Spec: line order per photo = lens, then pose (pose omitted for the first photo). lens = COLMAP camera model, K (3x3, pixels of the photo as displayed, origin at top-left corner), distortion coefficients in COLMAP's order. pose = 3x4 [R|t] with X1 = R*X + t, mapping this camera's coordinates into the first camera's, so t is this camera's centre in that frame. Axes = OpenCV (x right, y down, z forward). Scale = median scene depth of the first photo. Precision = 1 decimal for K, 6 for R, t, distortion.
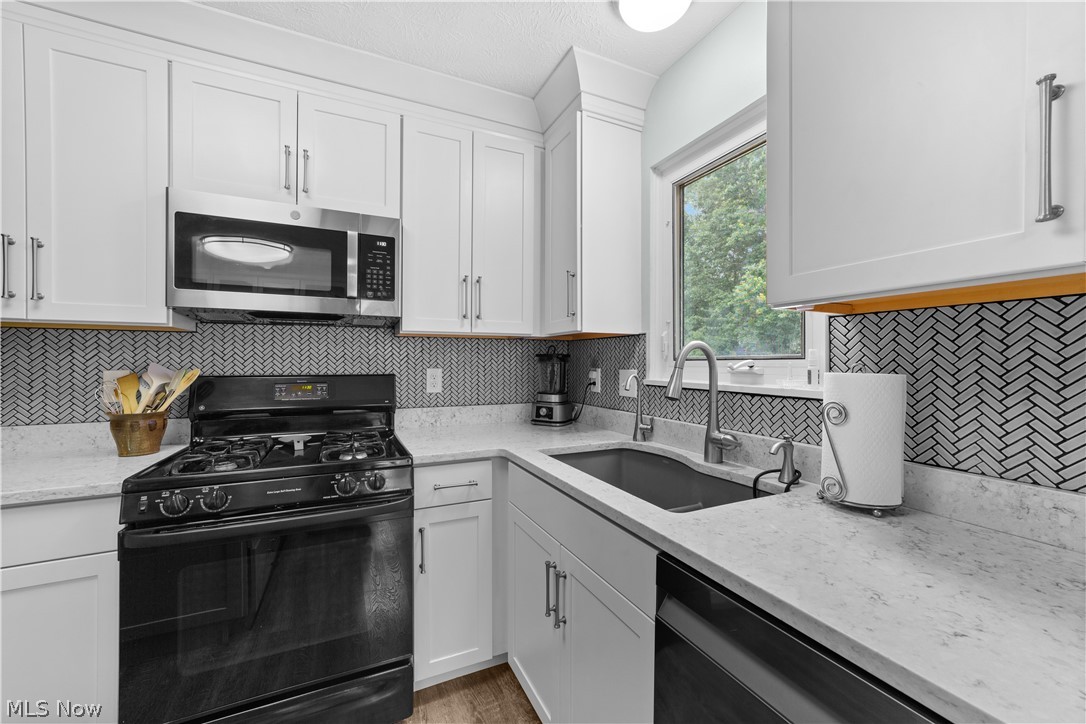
lens RADIAL K [[418.6, 0, 534.5], [0, 418.6, 363.8], [0, 0, 1]] dist [-0.014790, 0.006944]
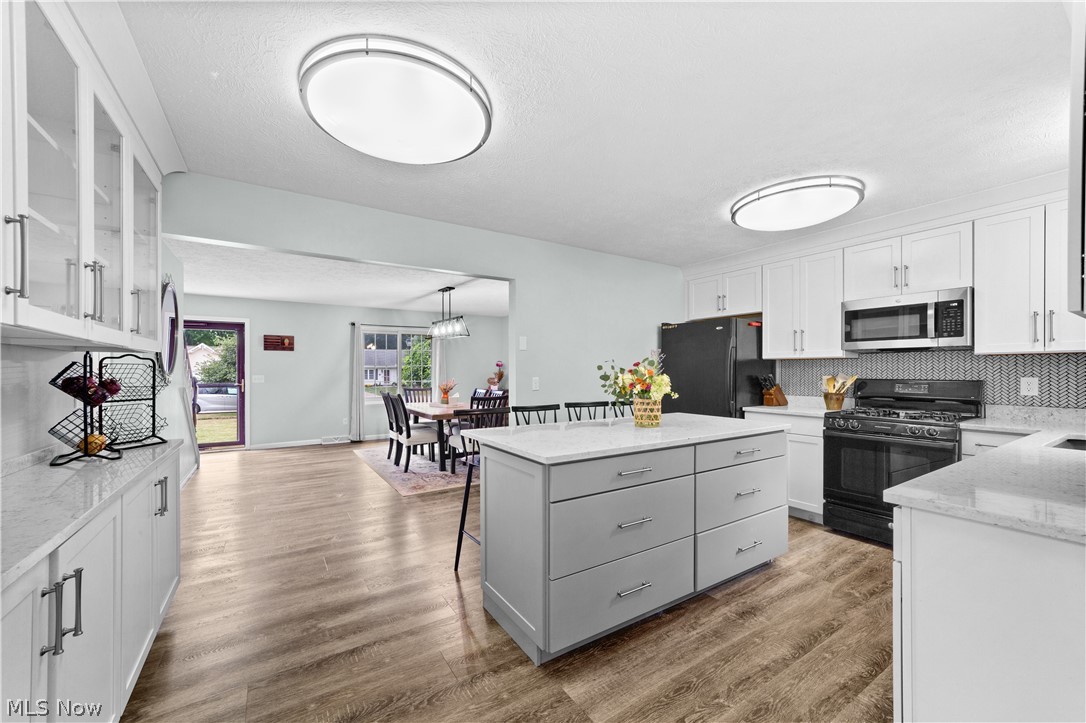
lens RADIAL K [[418.6, 0, 533.9], [0, 418.6, 369.2], [0, 0, 1]] dist [-0.014790, 0.006944]
pose [[0.130760, -0.006357, -0.991394, 1.162459], [-0.010523, 0.999914, -0.007800, 0.015750], [0.991358, 0.011452, 0.130682, -0.997923]]
